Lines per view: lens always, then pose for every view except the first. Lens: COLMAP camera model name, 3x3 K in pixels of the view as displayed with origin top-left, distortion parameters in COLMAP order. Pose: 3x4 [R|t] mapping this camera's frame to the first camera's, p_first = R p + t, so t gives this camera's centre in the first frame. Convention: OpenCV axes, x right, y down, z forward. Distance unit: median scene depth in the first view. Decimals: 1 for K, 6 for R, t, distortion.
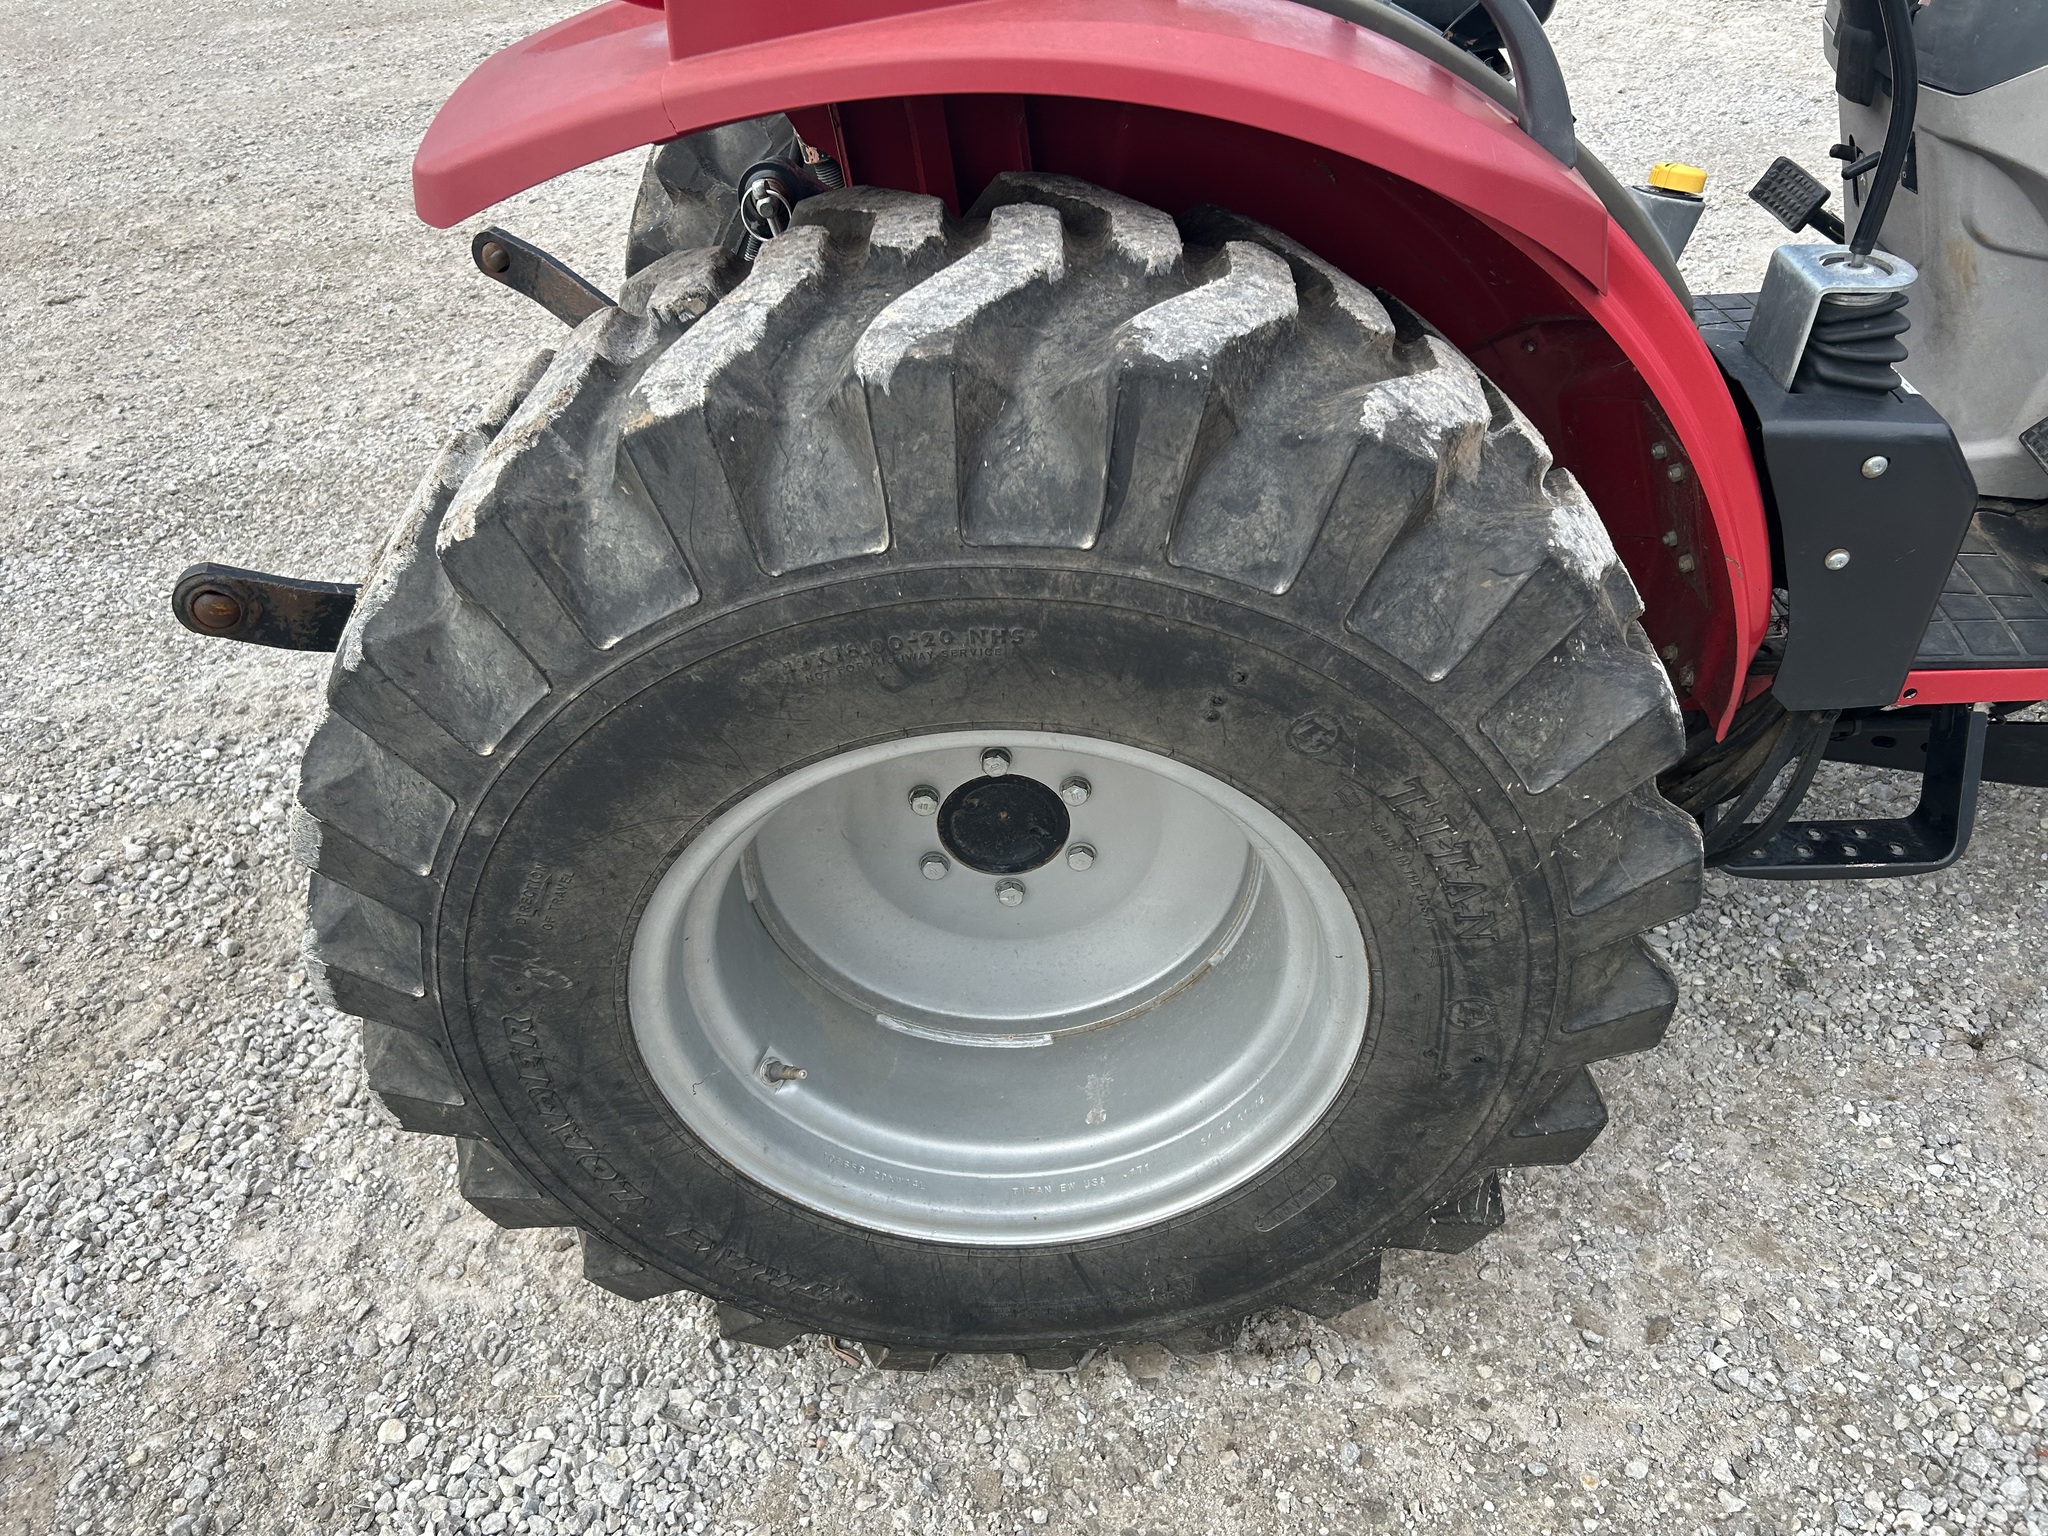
lens RADIAL K [[1540.5, 0, 1018.4], [0, 1540.5, 771.7], [0, 0, 1]] dist [0.051561, -0.074712]
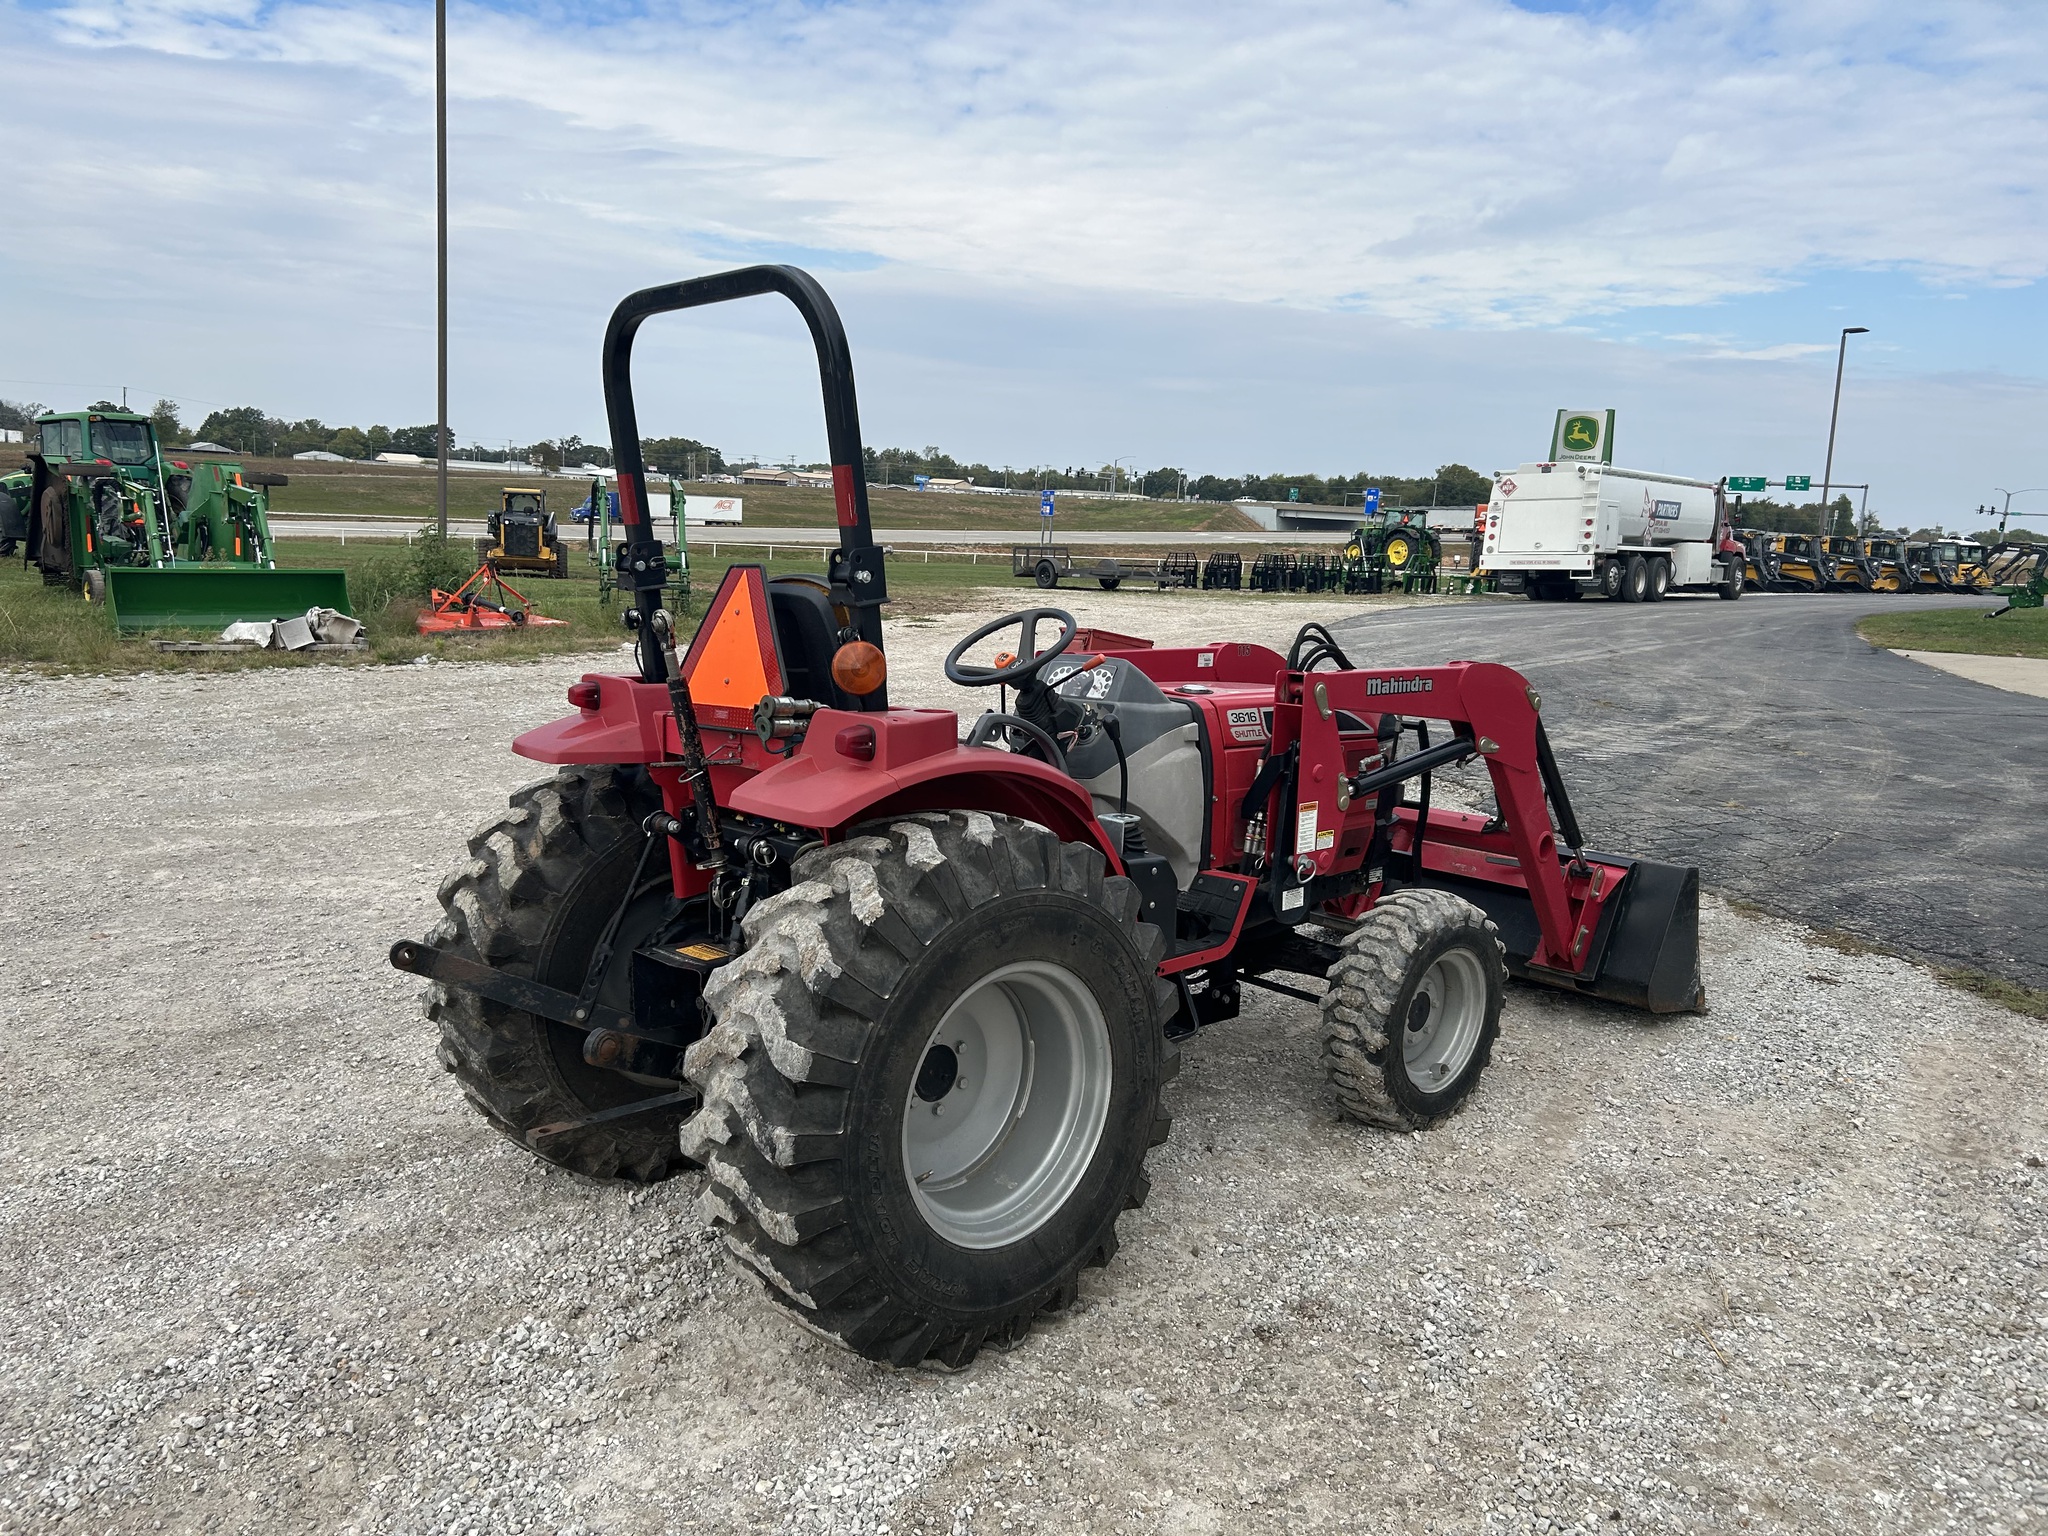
lens RADIAL K [[1555.7, 0, 1011.4], [0, 1555.7, 745.7], [0, 0, 1]] dist [0.047074, -0.055683]
pose [[0.725911, -0.053026, 0.685741, -1.661027], [0.400337, 0.843298, -0.358579, 0.557400], [-0.559270, 0.534824, 0.633388, -0.888332]]
